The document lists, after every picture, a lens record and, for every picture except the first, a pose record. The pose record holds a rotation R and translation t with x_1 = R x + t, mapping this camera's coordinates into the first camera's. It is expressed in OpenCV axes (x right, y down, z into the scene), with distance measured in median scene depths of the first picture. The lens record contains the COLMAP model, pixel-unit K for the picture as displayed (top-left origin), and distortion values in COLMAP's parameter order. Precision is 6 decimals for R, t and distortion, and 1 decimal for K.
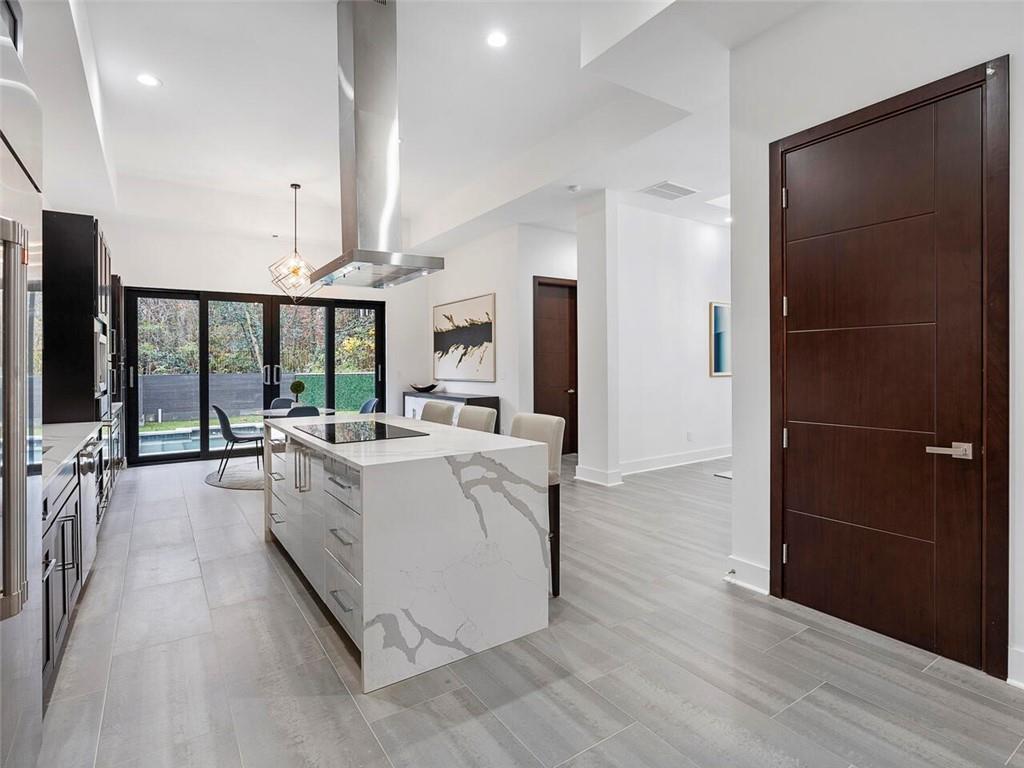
lens RADIAL K [[519.5, 0, 531.7], [0, 519.5, 368.1], [0, 0, 1]] dist [-0.013186, 0.000270]
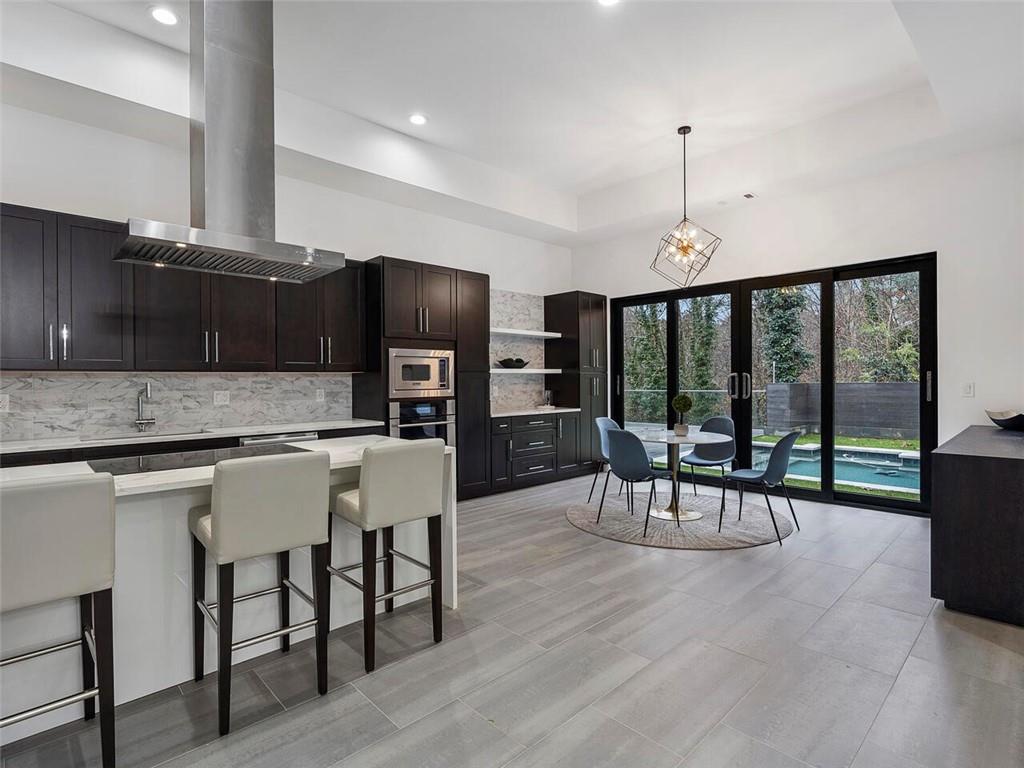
lens RADIAL K [[548.8, 0, 533.7], [0, 548.8, 389.3], [0, 0, 1]] dist [0.002217, 0.001760]
pose [[0.171860, 0.025420, -0.984793, 0.640666], [0.001755, 0.999658, 0.026110, -0.008938], [0.985120, -0.006216, 0.171757, 1.386373]]
